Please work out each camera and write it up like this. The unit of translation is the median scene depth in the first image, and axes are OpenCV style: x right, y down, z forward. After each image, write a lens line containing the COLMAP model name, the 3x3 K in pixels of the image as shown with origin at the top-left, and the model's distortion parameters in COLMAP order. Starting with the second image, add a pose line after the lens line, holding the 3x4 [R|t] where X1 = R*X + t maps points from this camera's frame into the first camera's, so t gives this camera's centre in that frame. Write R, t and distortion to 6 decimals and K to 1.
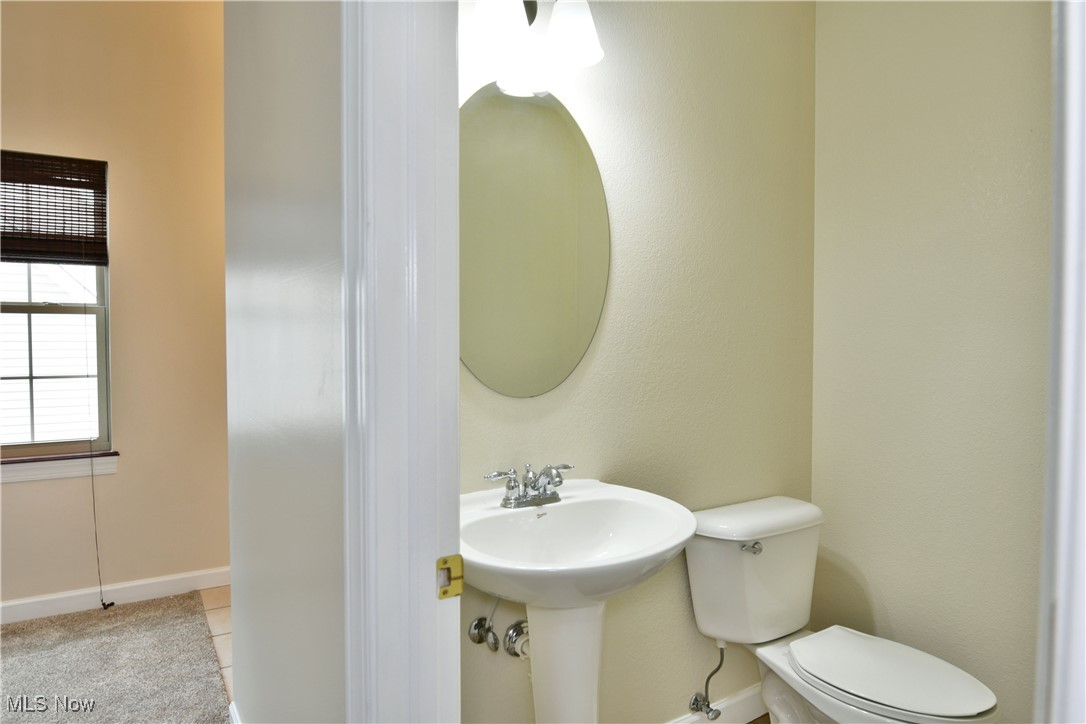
lens RADIAL K [[663.1, 0, 551.4], [0, 663.1, 351.0], [0, 0, 1]] dist [-0.011931, -0.001241]
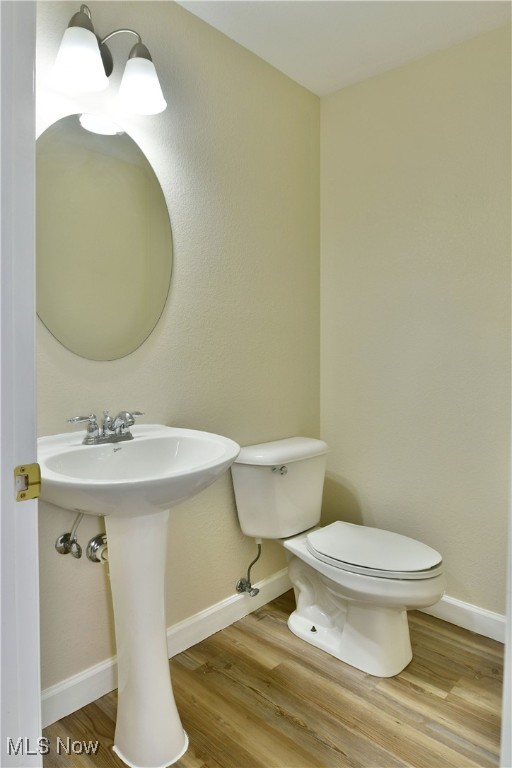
lens RADIAL K [[468.9, 0, 259.6], [0, 468.9, 391.2], [0, 0, 1]] dist [-0.011931, -0.001241]
pose [[0.969062, -0.016134, 0.246290, 0.028653], [0.010928, 0.999687, 0.022491, 0.119106], [-0.246575, -0.019103, 0.968935, 0.081250]]
